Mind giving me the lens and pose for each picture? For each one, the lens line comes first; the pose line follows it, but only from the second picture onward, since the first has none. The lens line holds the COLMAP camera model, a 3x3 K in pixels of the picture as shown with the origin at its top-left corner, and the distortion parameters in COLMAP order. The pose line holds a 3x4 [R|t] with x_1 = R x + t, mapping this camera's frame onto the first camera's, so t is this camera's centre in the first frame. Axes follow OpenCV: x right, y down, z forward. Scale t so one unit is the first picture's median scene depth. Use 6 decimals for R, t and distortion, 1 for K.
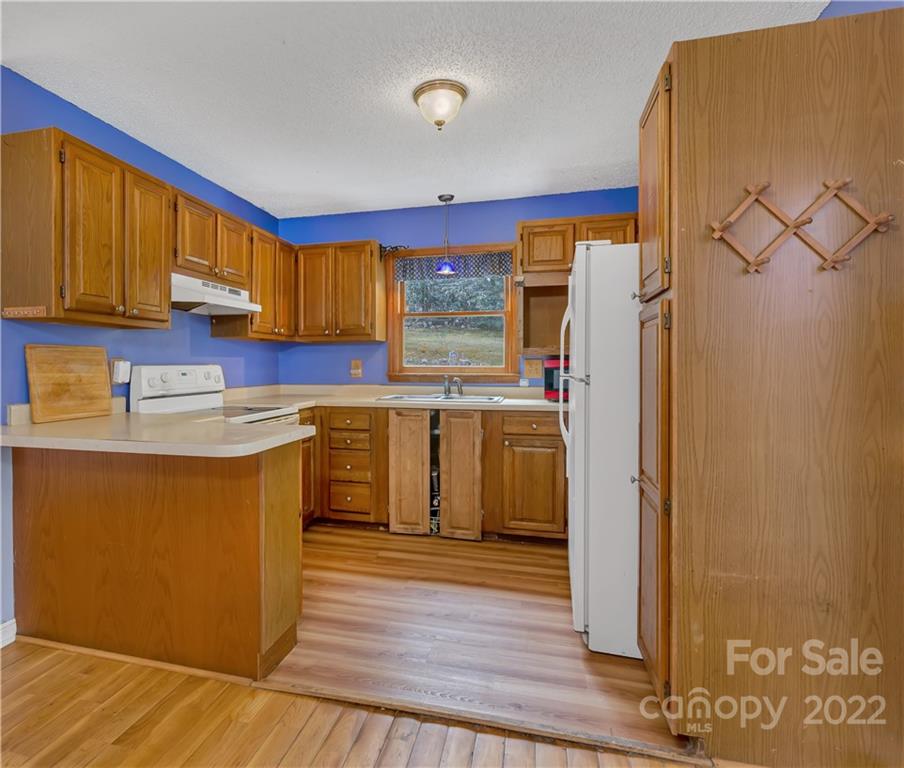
lens RADIAL K [[522.7, 0, 393.4], [0, 522.7, 370.4], [0, 0, 1]] dist [-0.000621, 0.001958]
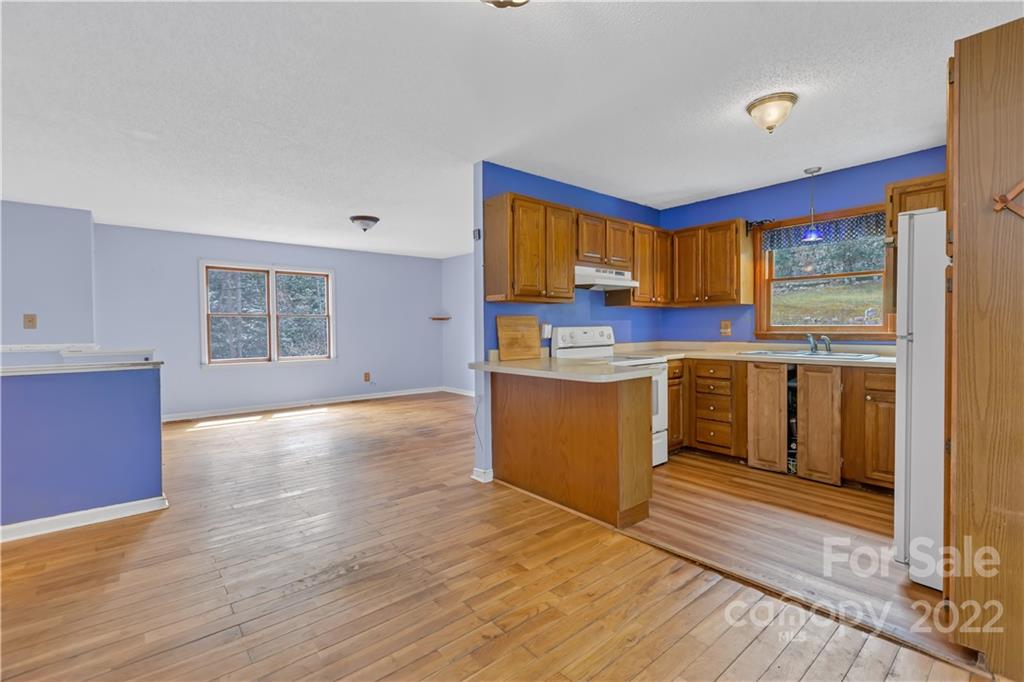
lens RADIAL K [[464.2, 0, 506.0], [0, 464.2, 338.1], [0, 0, 1]] dist [0.004463, -0.000752]
pose [[0.825273, 0.005753, -0.564704, 0.178699], [0.003636, 0.999873, 0.015501, 0.001556], [0.564722, -0.014845, 0.825148, -0.237158]]
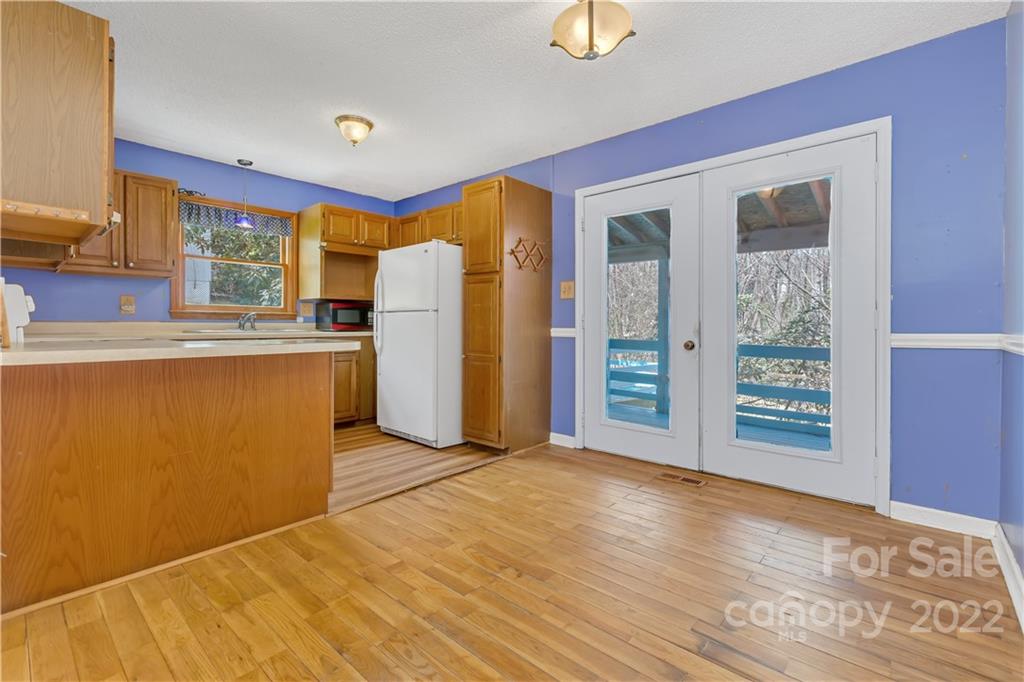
lens RADIAL K [[464.2, 0, 521.8], [0, 464.2, 323.9], [0, 0, 1]] dist [0.004463, -0.000752]
pose [[0.416733, 0.002389, 0.909026, -0.861836], [0.005455, 0.999972, -0.005129, 0.063359], [-0.909012, 0.007096, 0.416709, -0.008164]]
